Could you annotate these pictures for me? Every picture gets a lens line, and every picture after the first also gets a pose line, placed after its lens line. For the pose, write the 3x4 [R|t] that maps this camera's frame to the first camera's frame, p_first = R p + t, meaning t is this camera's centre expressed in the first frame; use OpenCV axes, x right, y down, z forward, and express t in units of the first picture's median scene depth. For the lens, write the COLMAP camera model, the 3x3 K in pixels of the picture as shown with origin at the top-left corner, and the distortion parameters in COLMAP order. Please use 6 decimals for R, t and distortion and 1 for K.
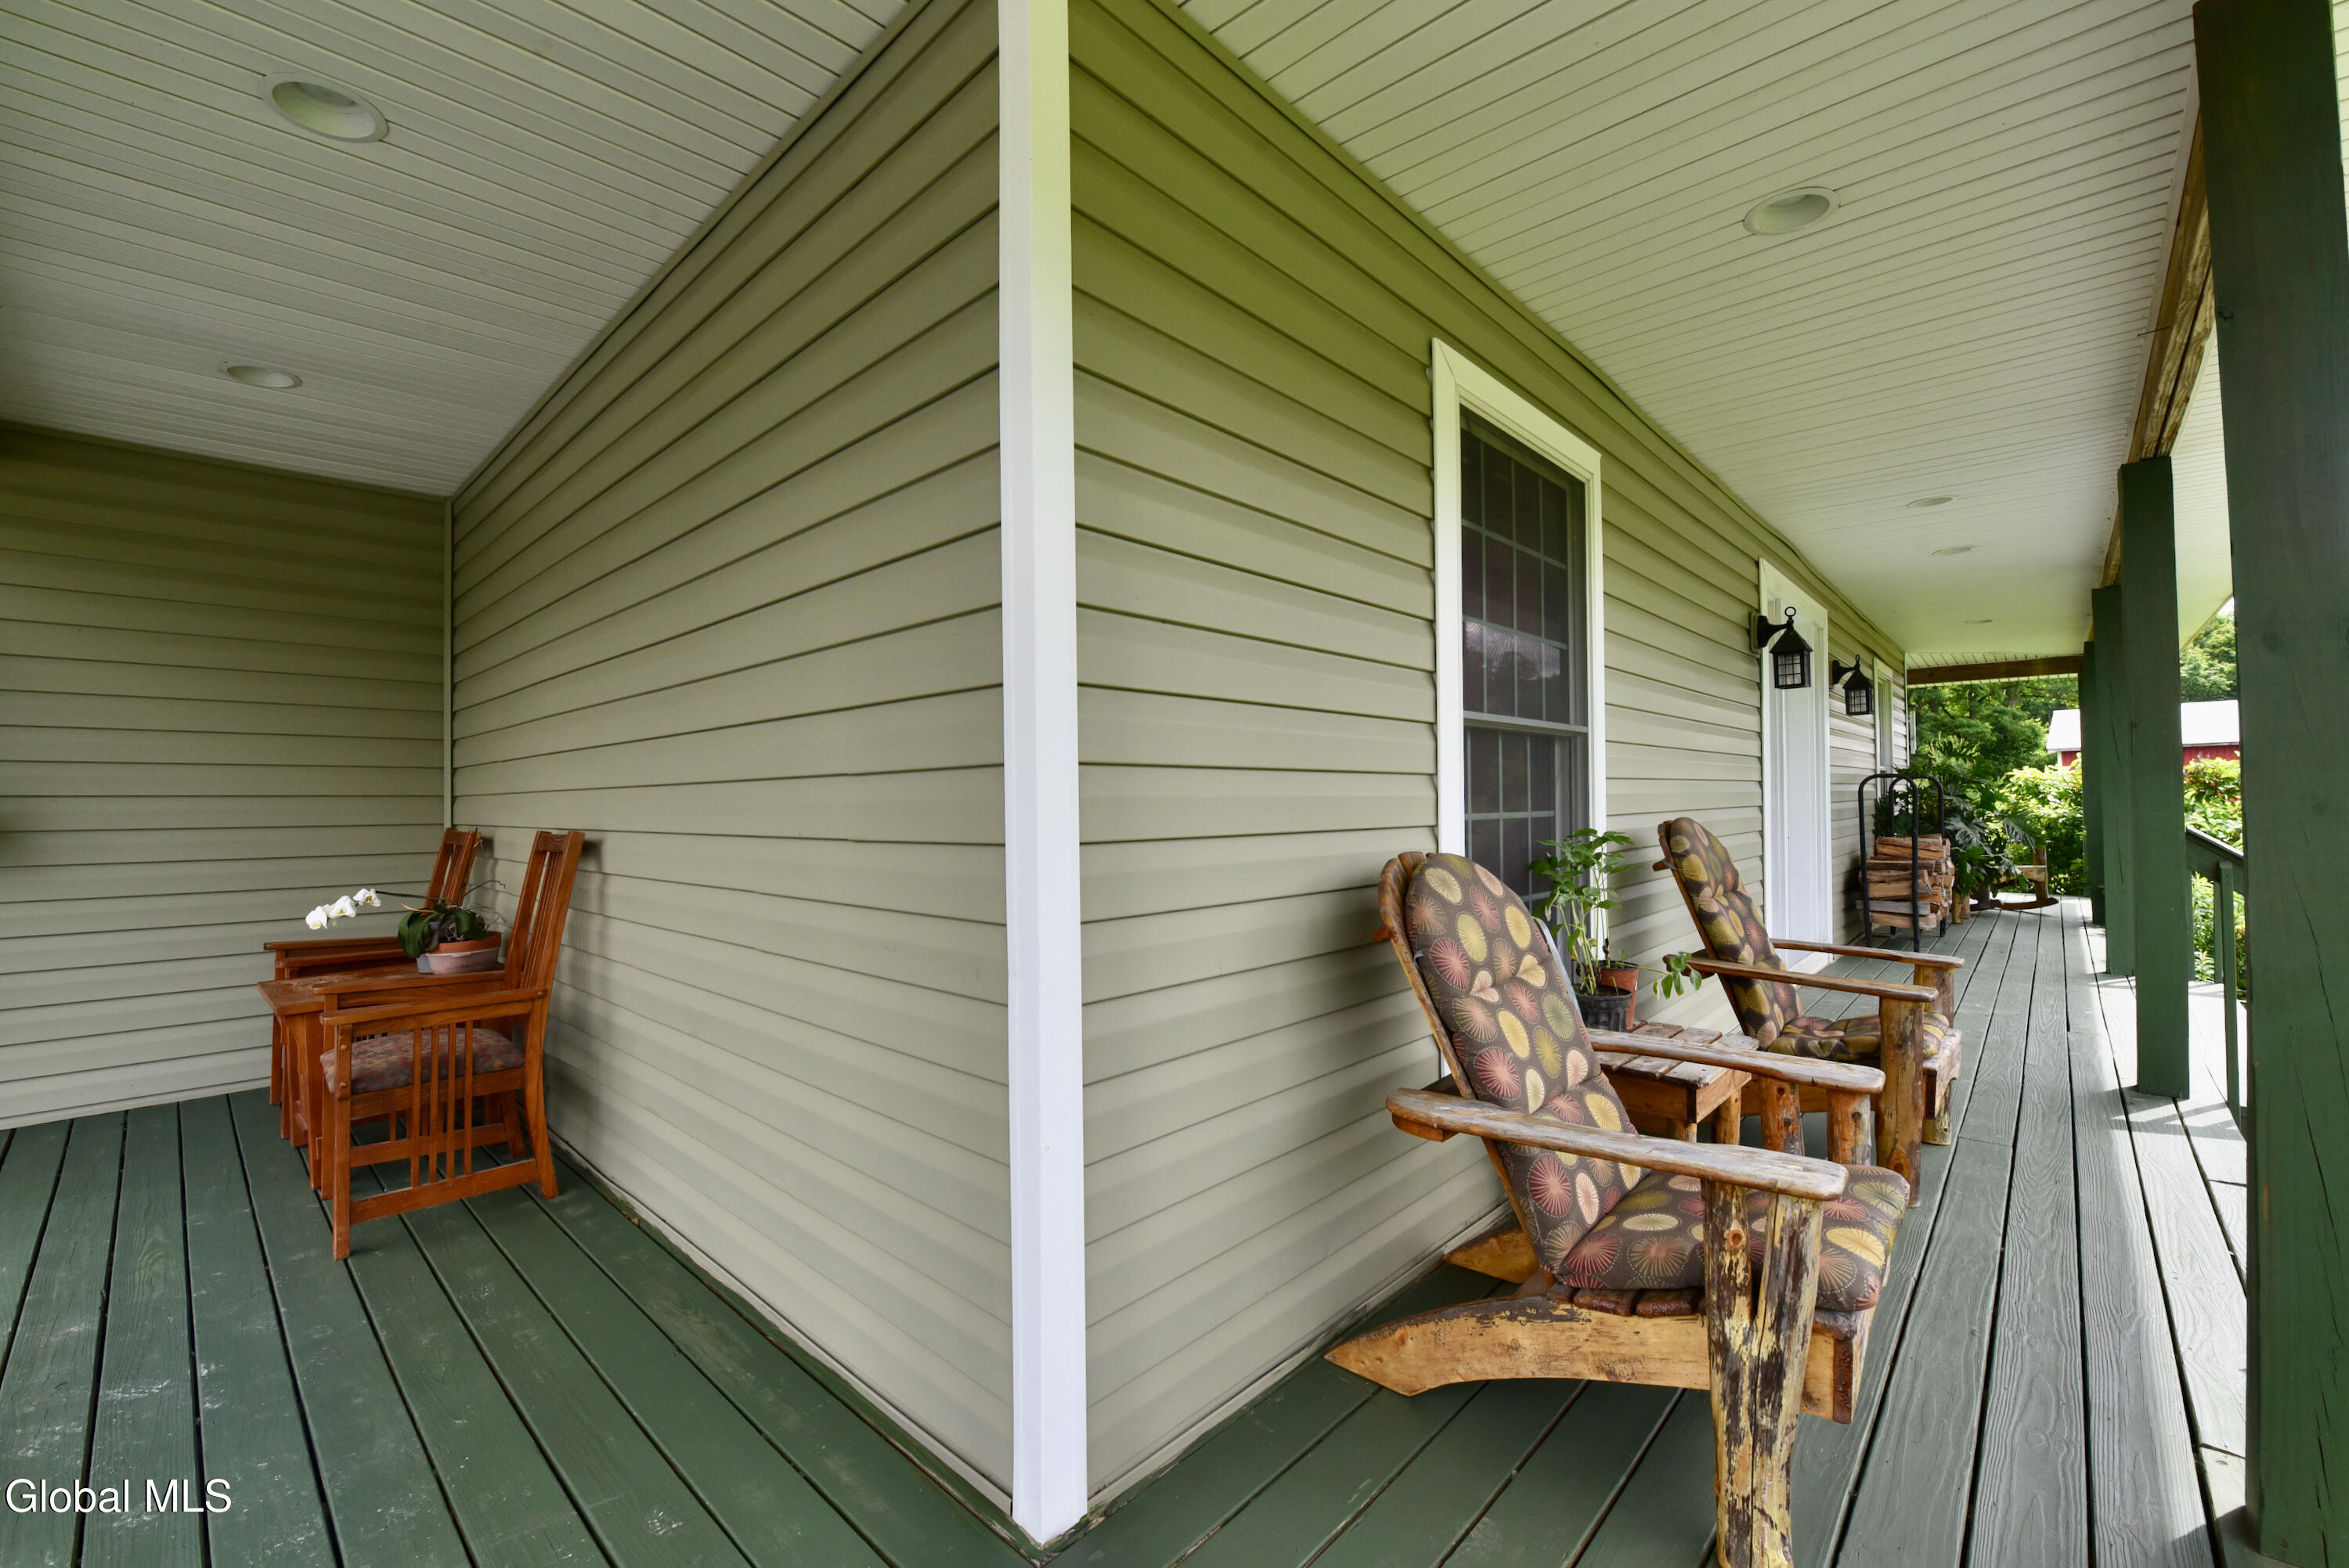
lens RADIAL K [[961.3, 0, 1176.6], [0, 961.3, 785.5], [0, 0, 1]] dist [-0.019720, -0.000805]
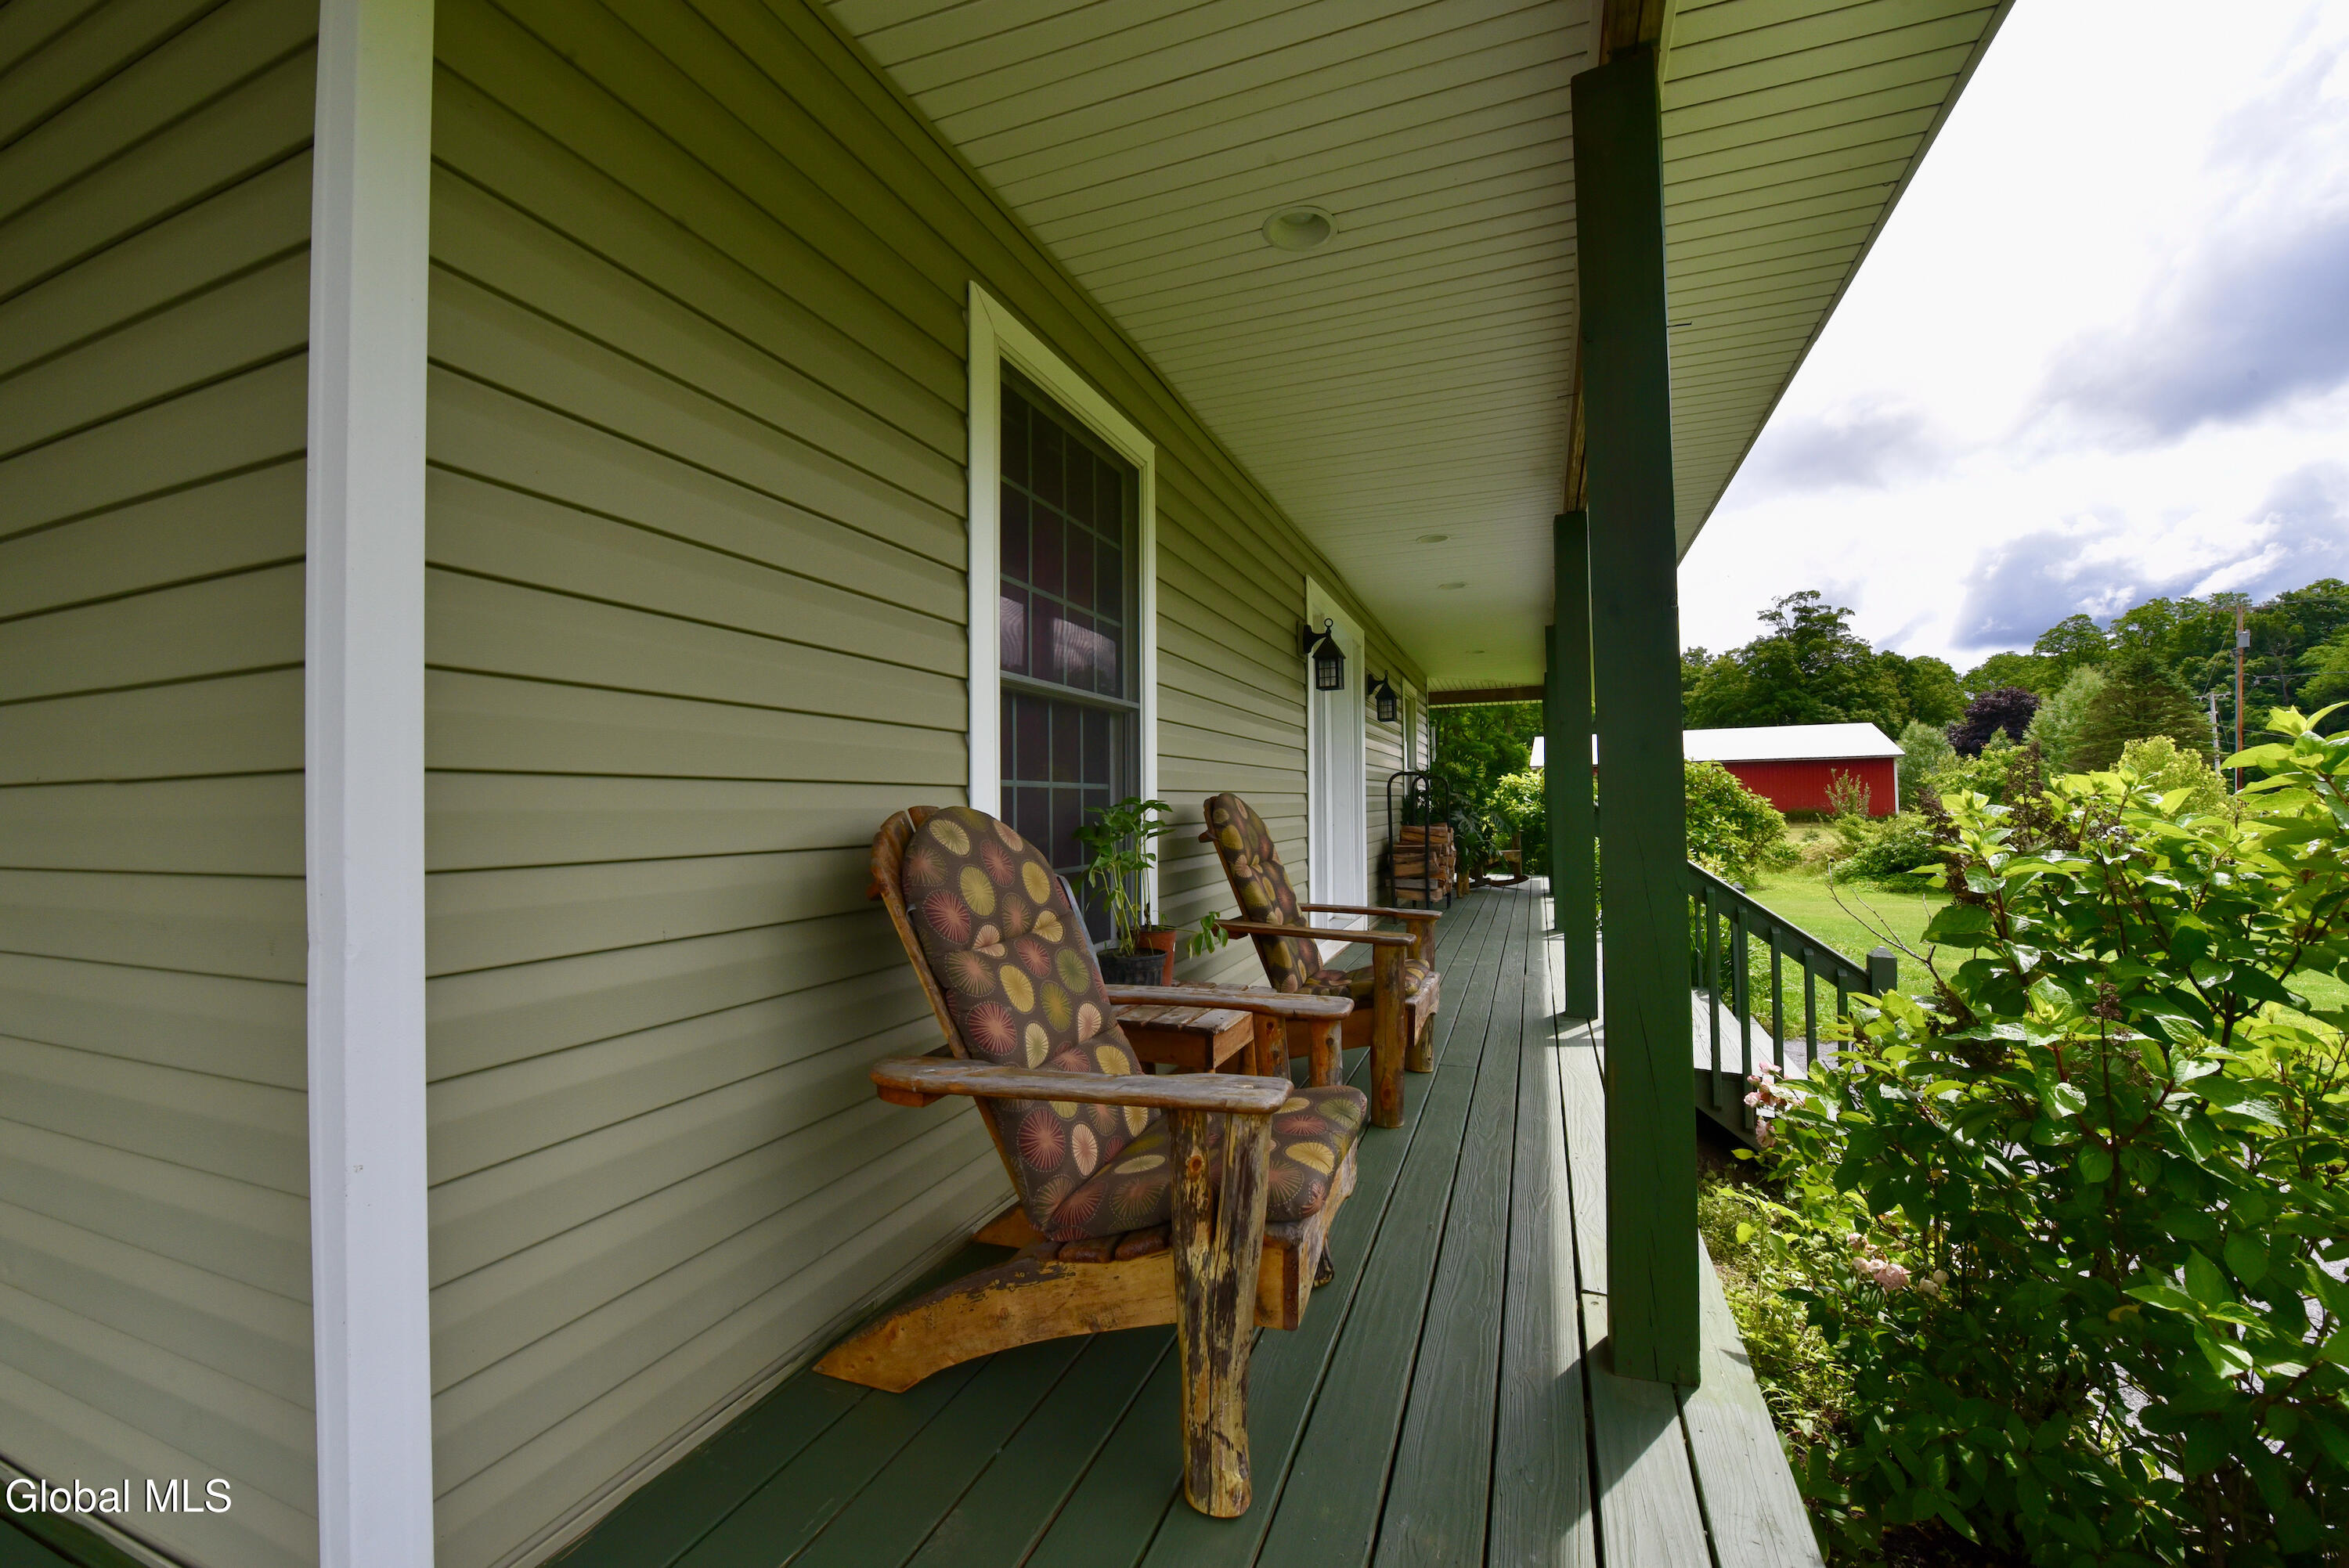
lens RADIAL K [[939.2, 0, 1178.7], [0, 939.2, 787.2], [0, 0, 1]] dist [-0.014819, -0.003142]
pose [[0.927219, 0.006729, 0.374460, 0.117197], [-0.003620, 0.999953, -0.009004, 0.051801], [-0.374503, 0.006993, 0.927199, 0.052384]]
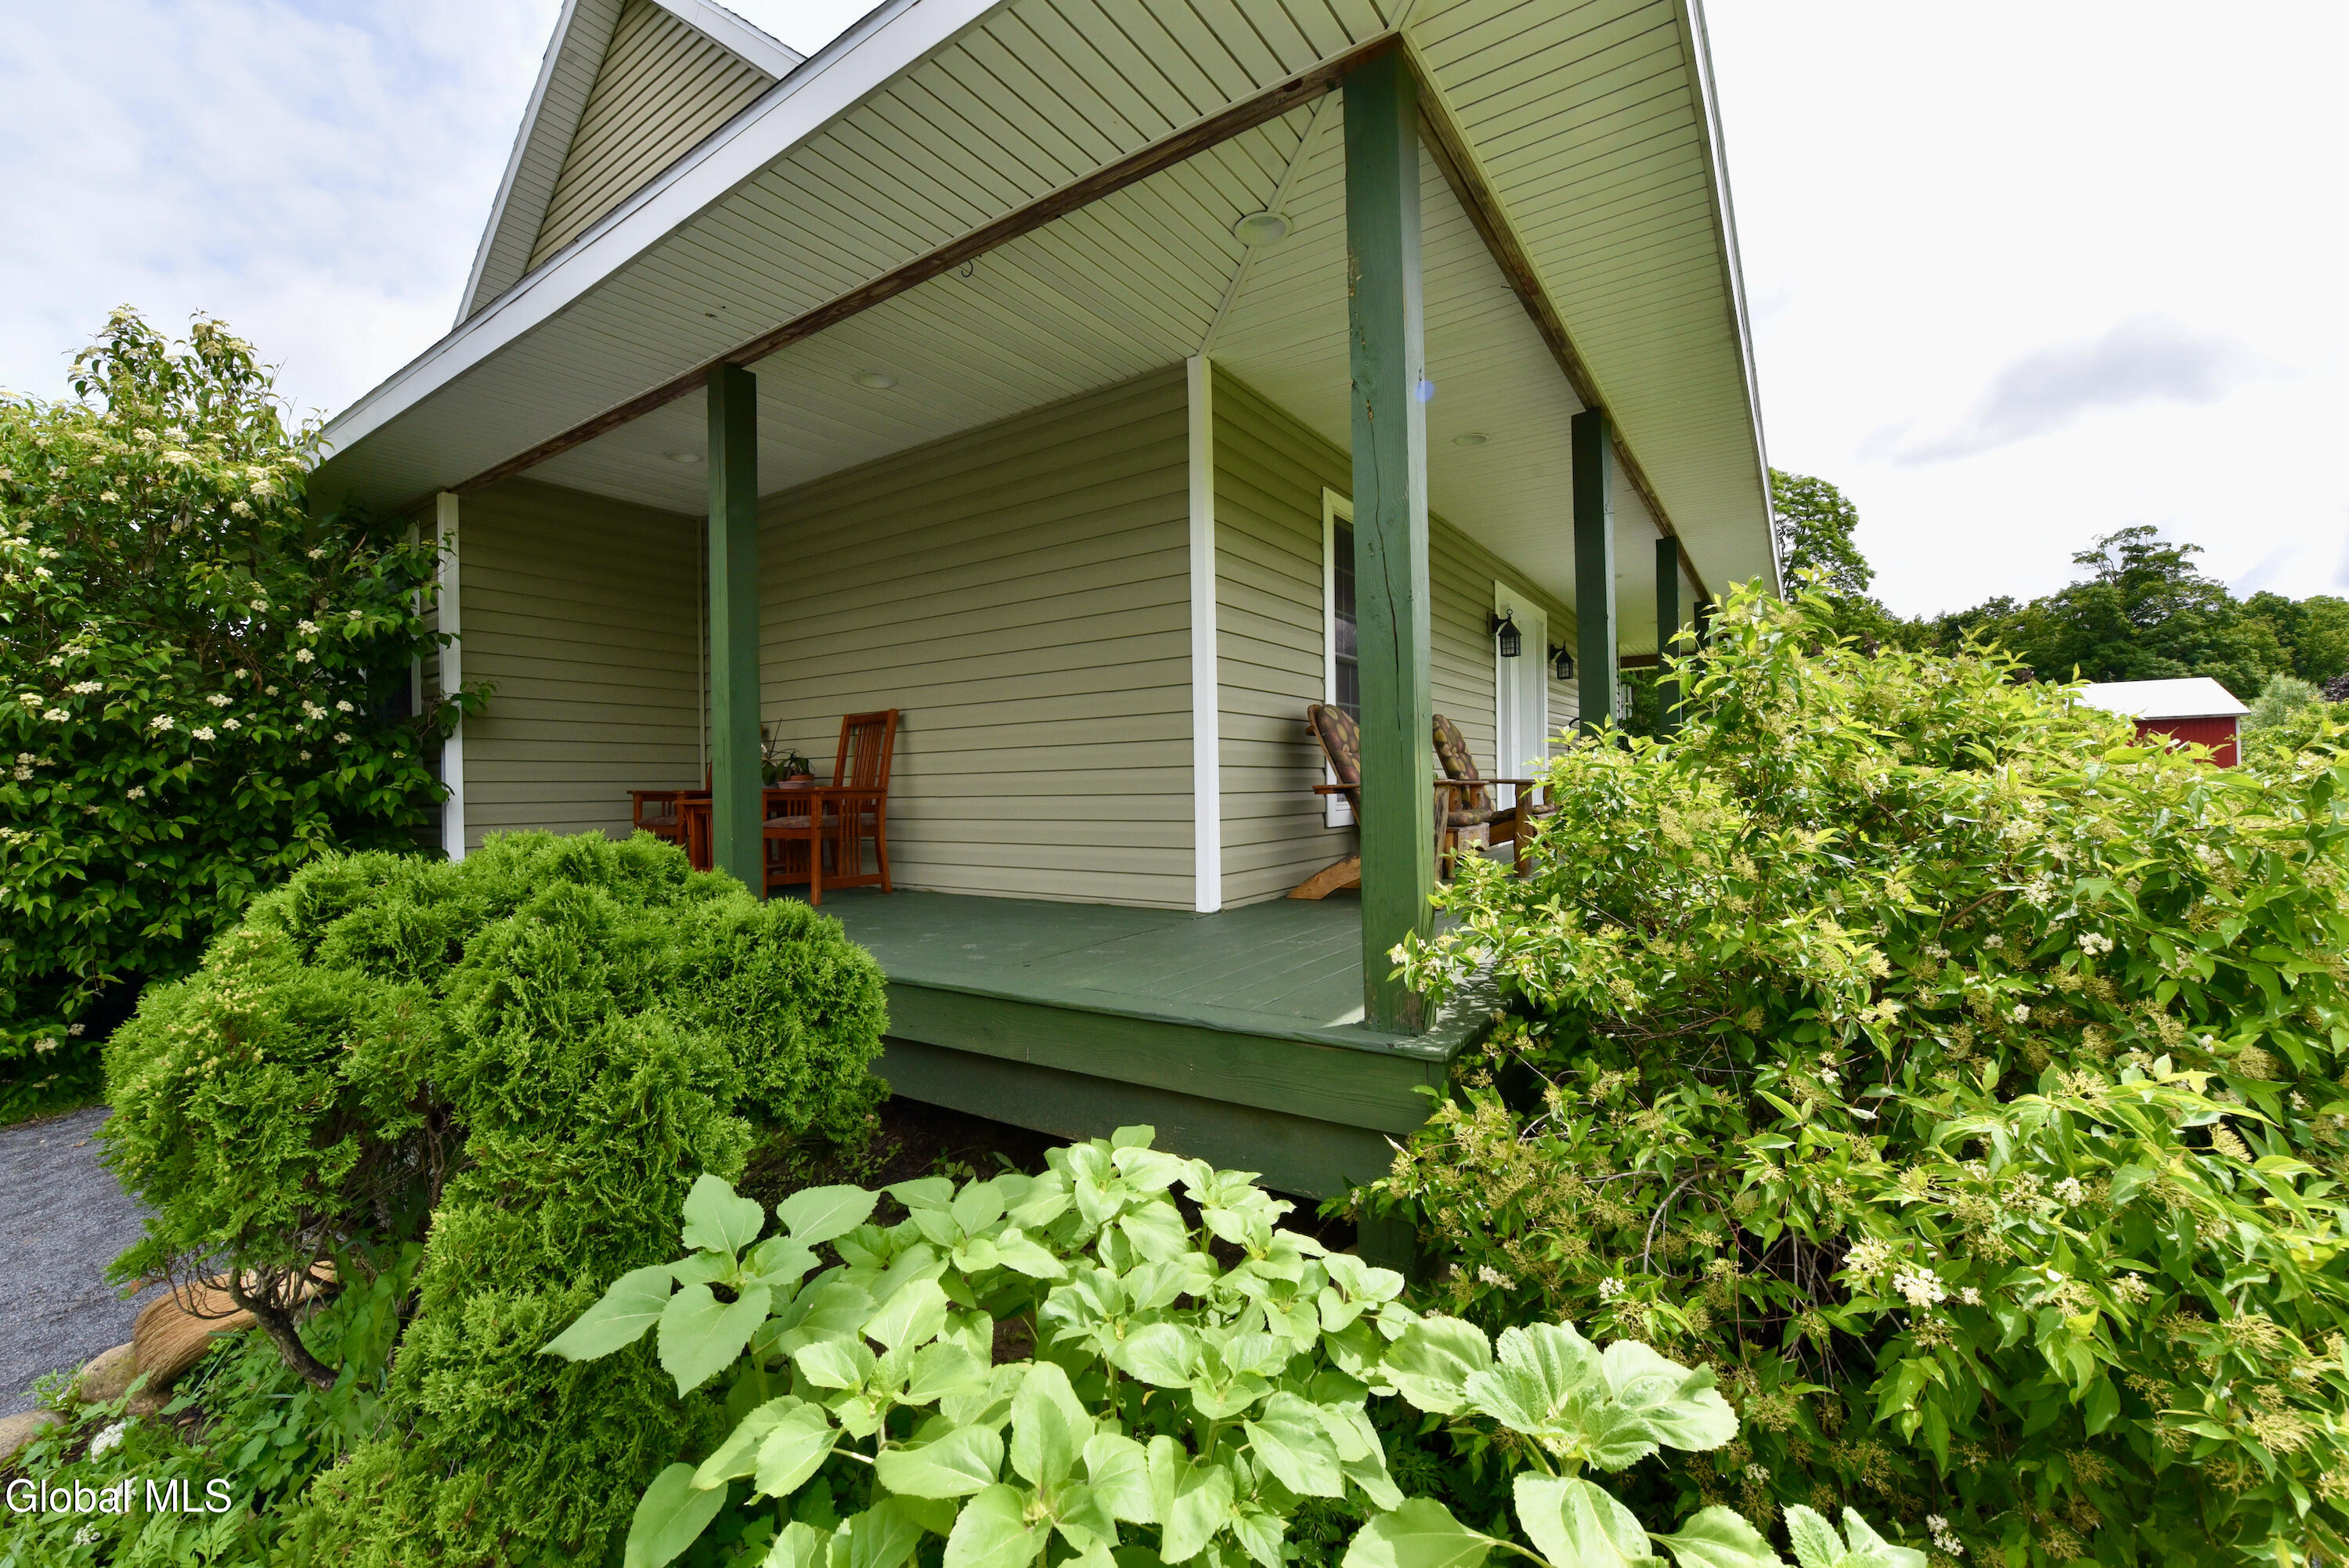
lens RADIAL K [[939.2, 0, 1178.7], [0, 939.2, 787.2], [0, 0, 1]] dist [-0.014819, -0.003142]
pose [[0.987671, -0.005199, 0.156459, -0.431688], [0.002978, 0.999892, 0.014426, 0.218930], [-0.156517, -0.013782, 0.987579, -1.182215]]
